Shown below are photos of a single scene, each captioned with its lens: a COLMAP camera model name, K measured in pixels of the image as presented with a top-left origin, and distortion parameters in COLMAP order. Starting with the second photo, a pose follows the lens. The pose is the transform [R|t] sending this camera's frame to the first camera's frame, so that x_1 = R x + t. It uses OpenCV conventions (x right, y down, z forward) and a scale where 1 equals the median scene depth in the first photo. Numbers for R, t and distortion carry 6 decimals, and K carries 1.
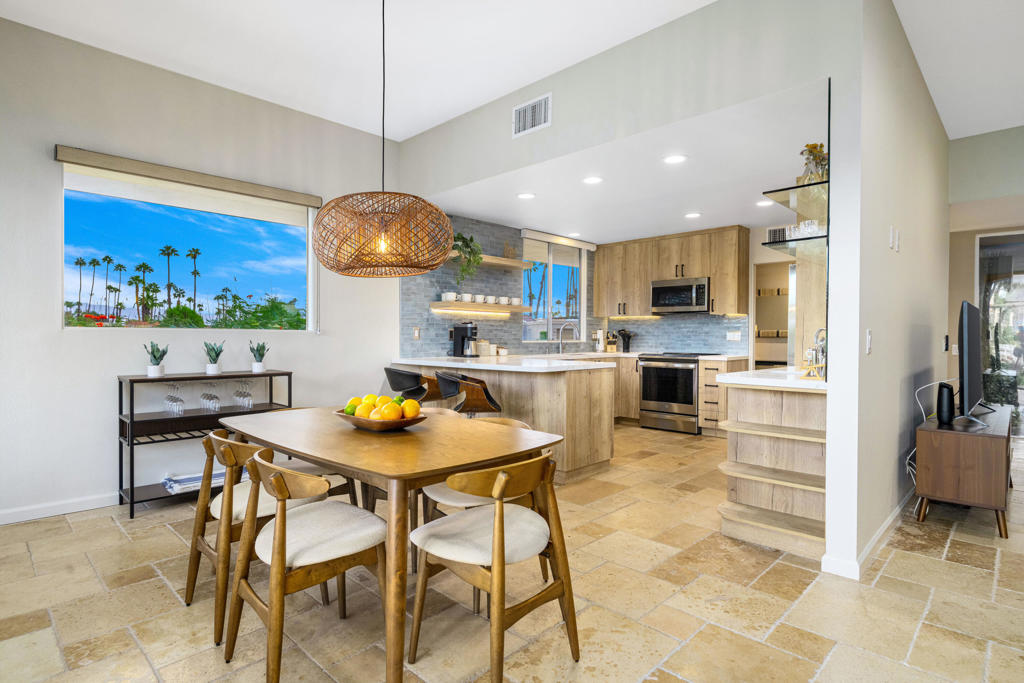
lens RADIAL K [[526.3, 0, 509.2], [0, 526.3, 338.4], [0, 0, 1]] dist [0.003274, 0.000309]
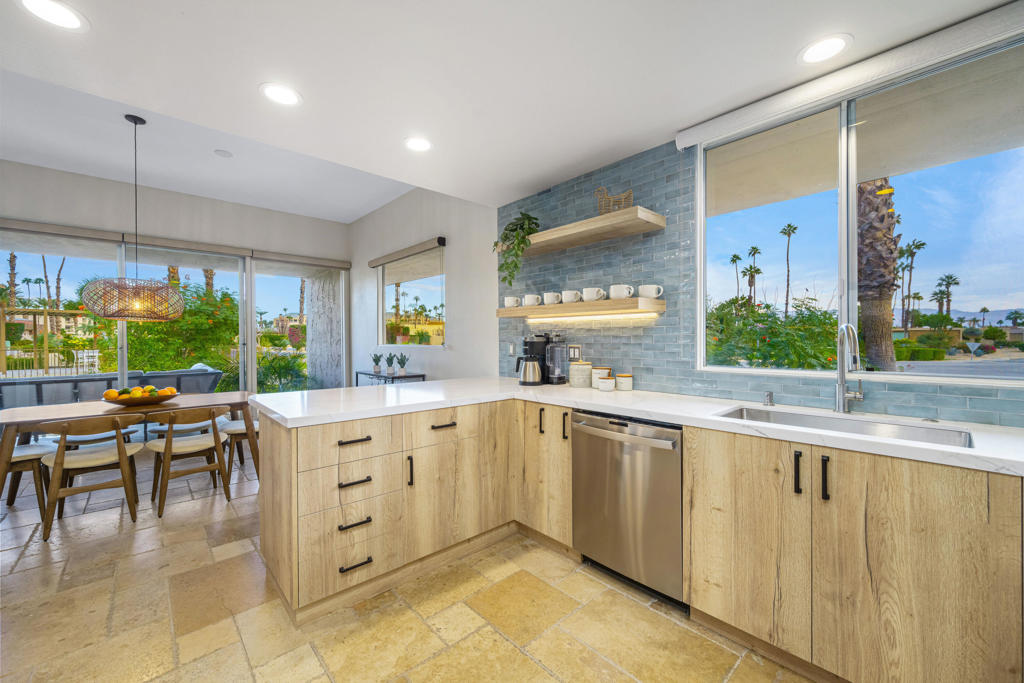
lens RADIAL K [[408.4, 0, 514.3], [0, 408.4, 337.0], [0, 0, 1]] dist [0.001161, -0.000387]
pose [[-0.047190, -0.009595, -0.998840, 0.436299], [-0.001141, 0.999954, -0.009551, -0.020326], [0.998885, 0.000689, -0.047198, 0.927501]]
